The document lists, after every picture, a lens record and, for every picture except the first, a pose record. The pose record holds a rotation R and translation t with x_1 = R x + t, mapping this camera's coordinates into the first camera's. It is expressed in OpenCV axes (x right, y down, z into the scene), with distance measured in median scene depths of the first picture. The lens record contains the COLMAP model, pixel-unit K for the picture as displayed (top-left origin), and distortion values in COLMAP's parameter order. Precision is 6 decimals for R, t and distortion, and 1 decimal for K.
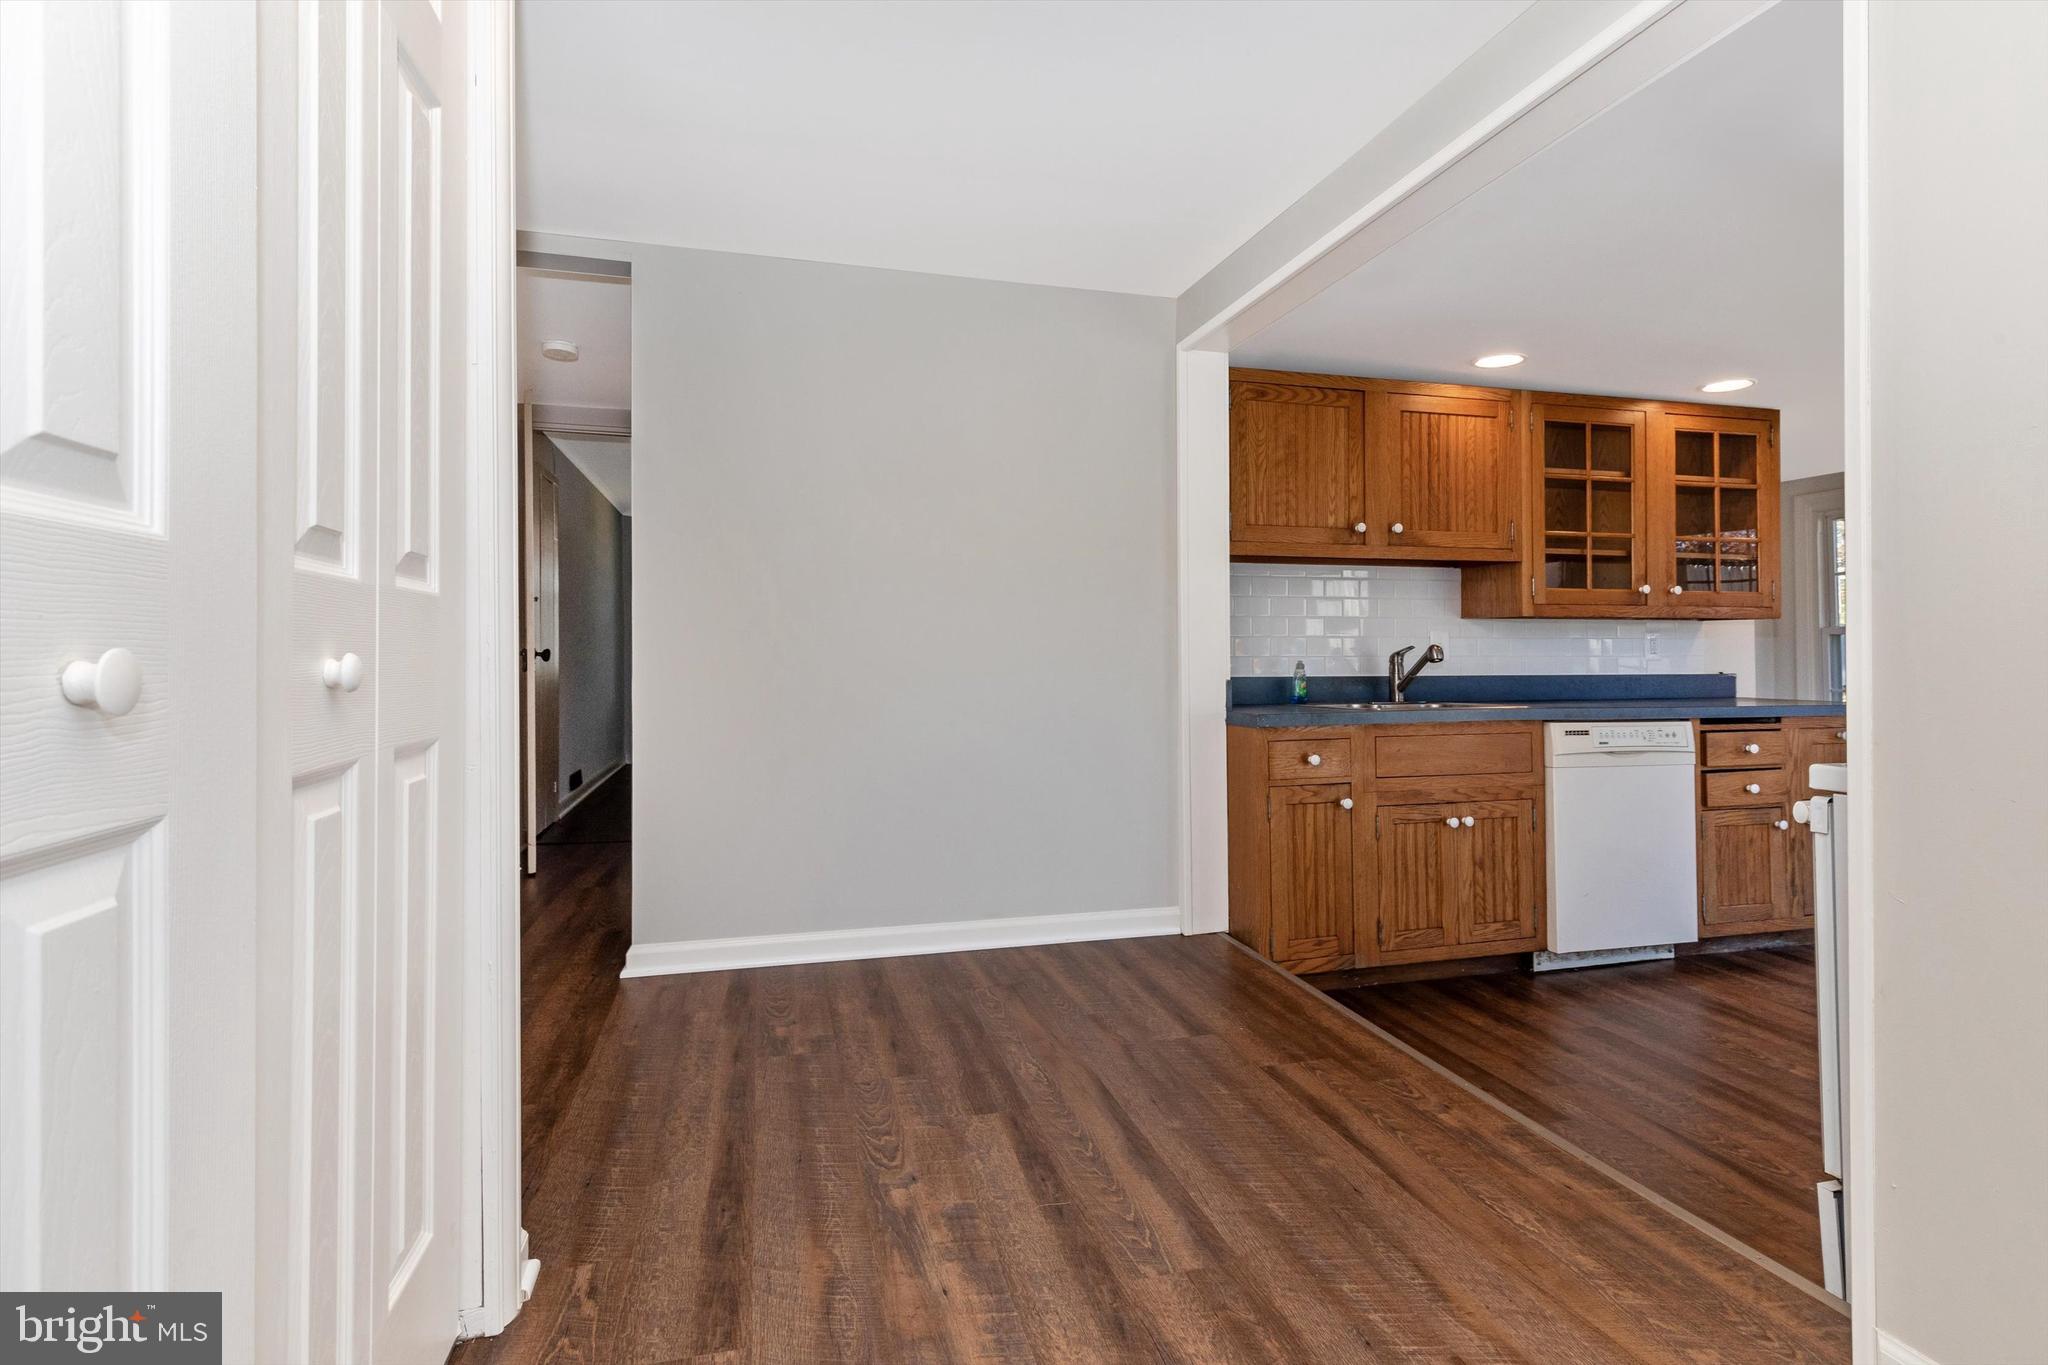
lens RADIAL K [[958.9, 0, 991.2], [0, 958.9, 661.3], [0, 0, 1]] dist [0.010667, -0.000119]
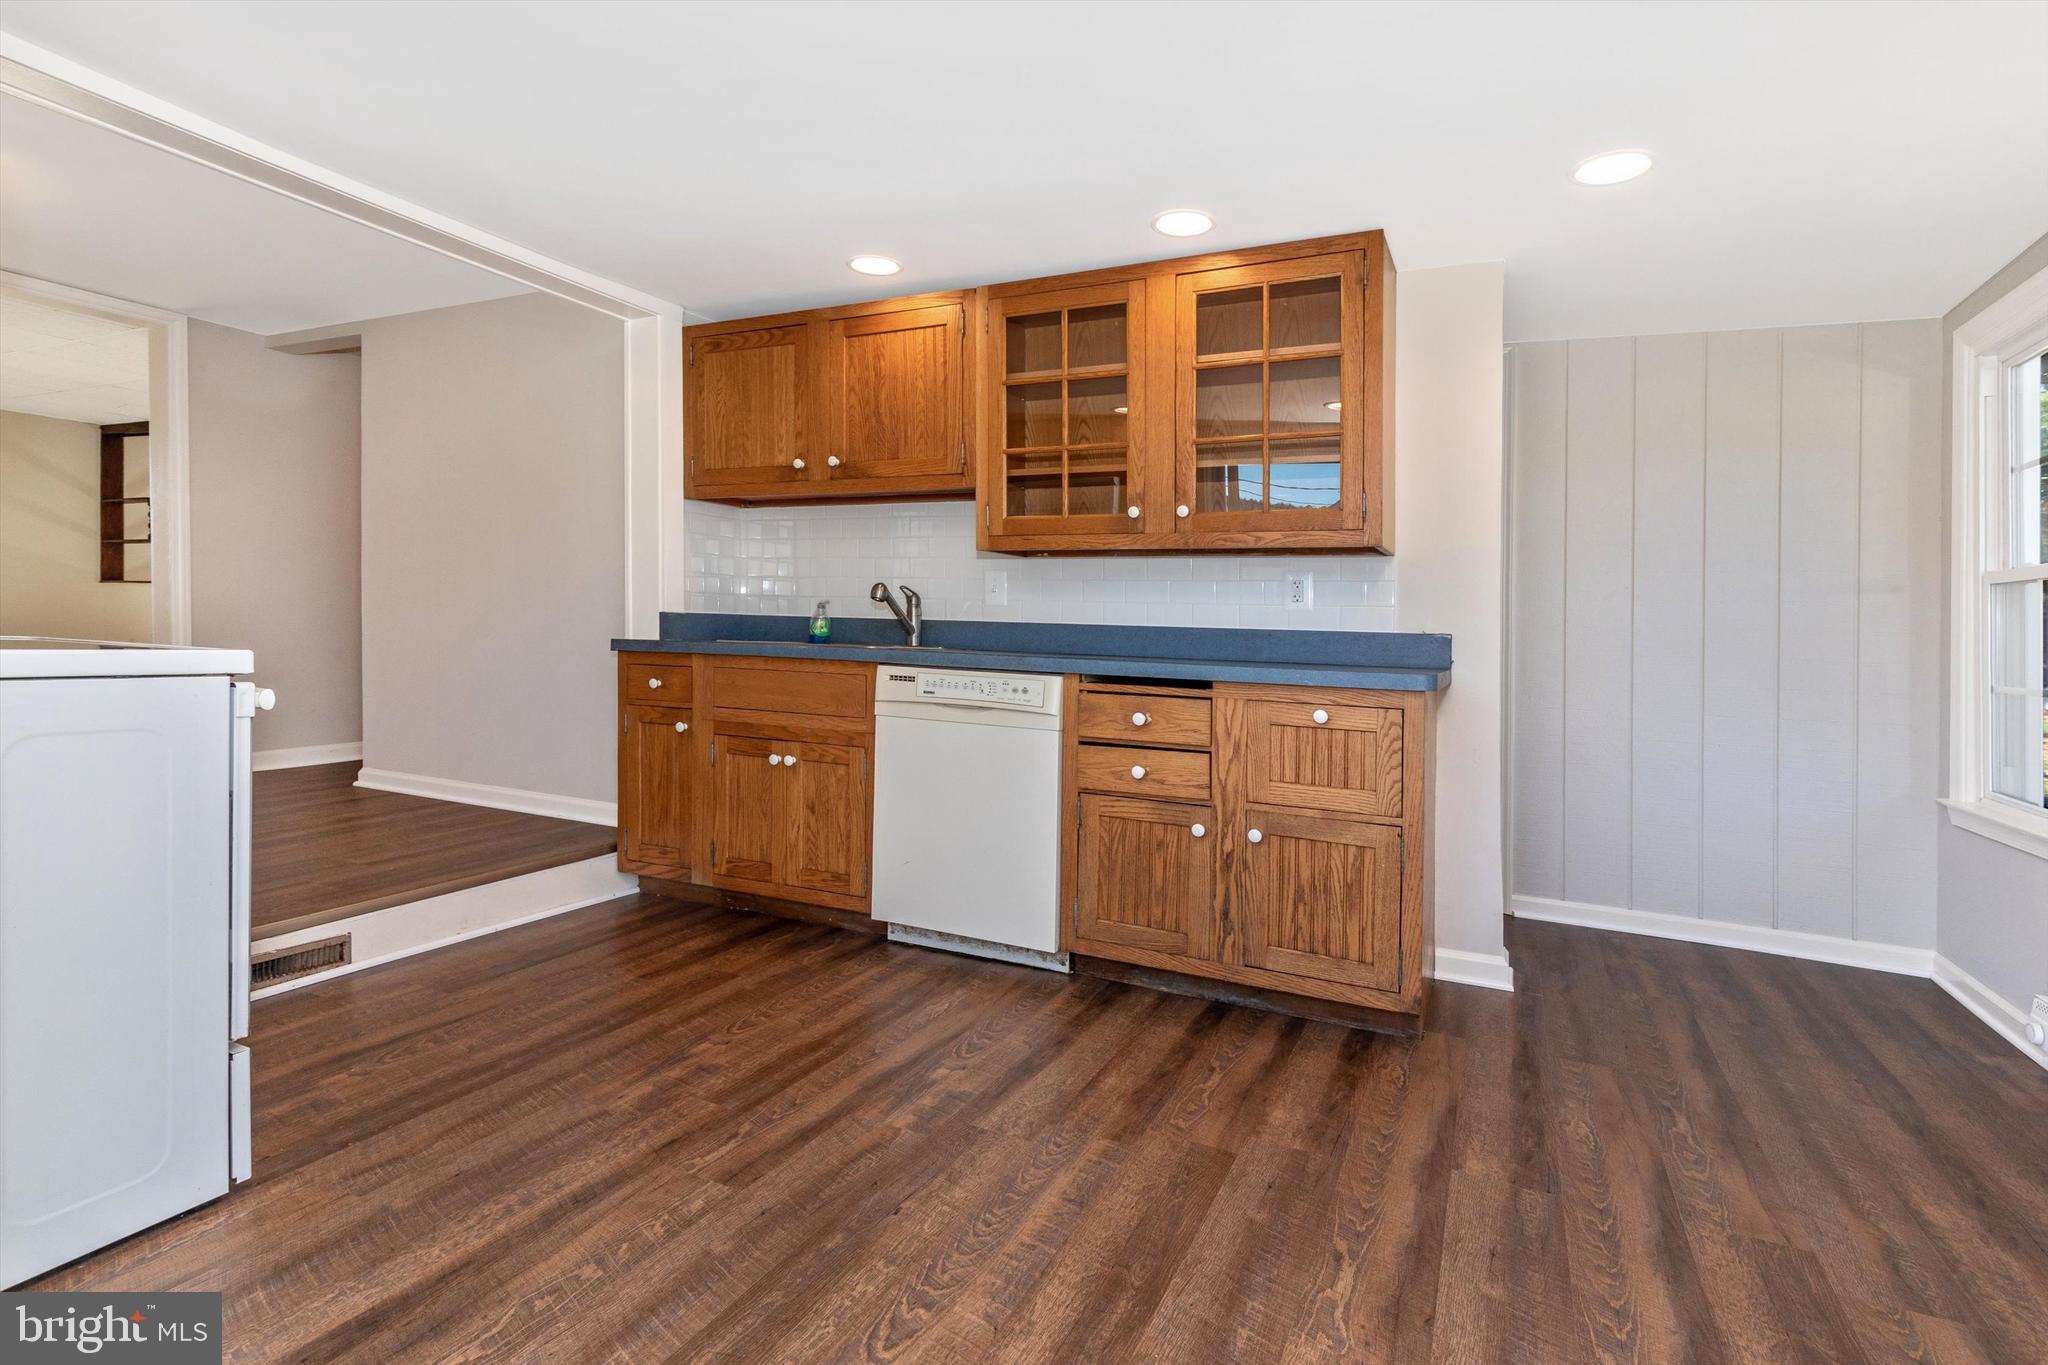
lens RADIAL K [[939.9, 0, 1054.1], [0, 939.9, 677.9], [0, 0, 1]] dist [0.002912, -0.000059]
pose [[0.781552, 0.055314, -0.621384, 1.243711], [-0.033959, 0.998357, 0.046159, 0.029120], [0.622916, -0.014974, 0.782146, 0.411571]]
